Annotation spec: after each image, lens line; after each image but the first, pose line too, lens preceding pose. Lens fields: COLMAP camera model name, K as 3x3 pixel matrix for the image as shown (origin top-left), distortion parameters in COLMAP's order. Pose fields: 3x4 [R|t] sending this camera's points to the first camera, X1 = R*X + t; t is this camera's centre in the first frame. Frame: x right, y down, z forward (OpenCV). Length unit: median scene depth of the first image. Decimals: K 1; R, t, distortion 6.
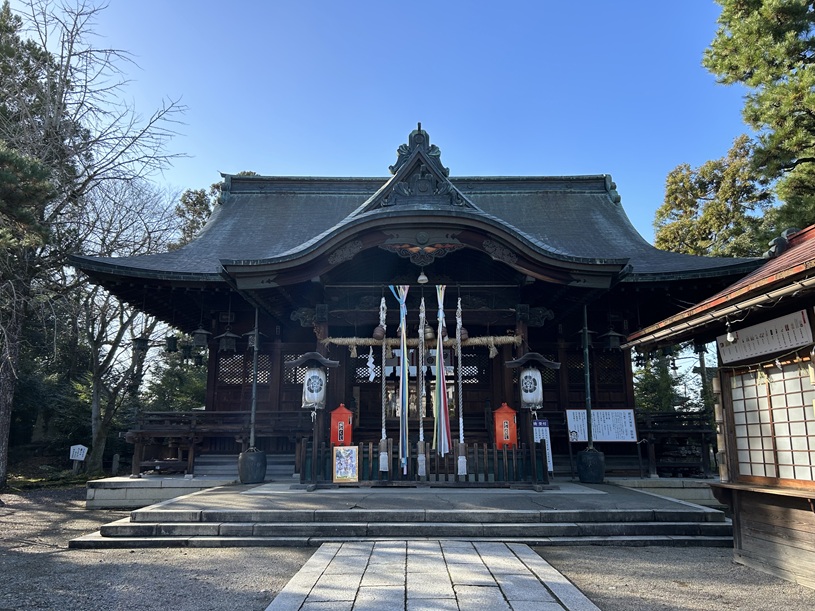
lens RADIAL K [[618.2, 0, 404.9], [0, 618.2, 306.6], [0, 0, 1]] dist [0.026740, 0.007619]
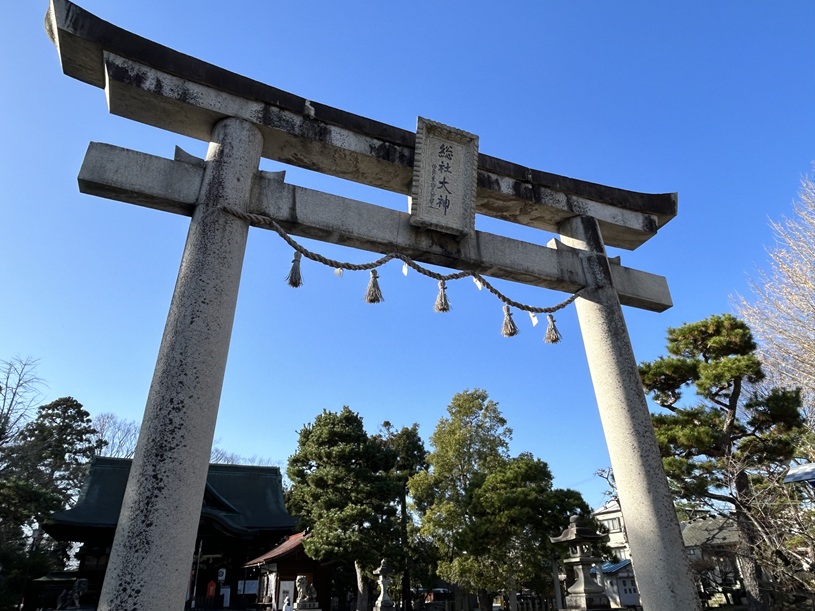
lens RADIAL K [[560.9, 0, 410.6], [0, 560.9, 309.9], [0, 0, 1]] dist [0.006449, -0.001506]
pose [[0.910144, 0.161883, 0.381354, -0.199520], [-0.058995, 0.961760, -0.267465, -0.405637], [-0.410069, 0.220934, 0.884891, -1.958000]]
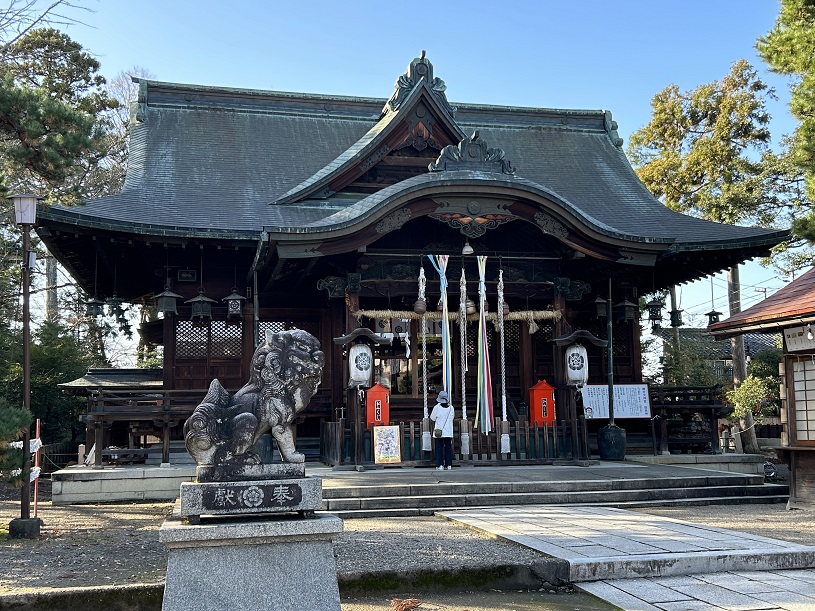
lens RADIAL K [[953.5, 0, 407.3], [0, 953.5, 302.3], [0, 0, 1]] dist [0.067796, 0.000000]
pose [[0.974453, 0.013445, 0.224188, -0.380710], [-0.032416, 0.996174, 0.081155, -0.079062], [-0.222240, -0.086349, 0.971161, -0.392146]]
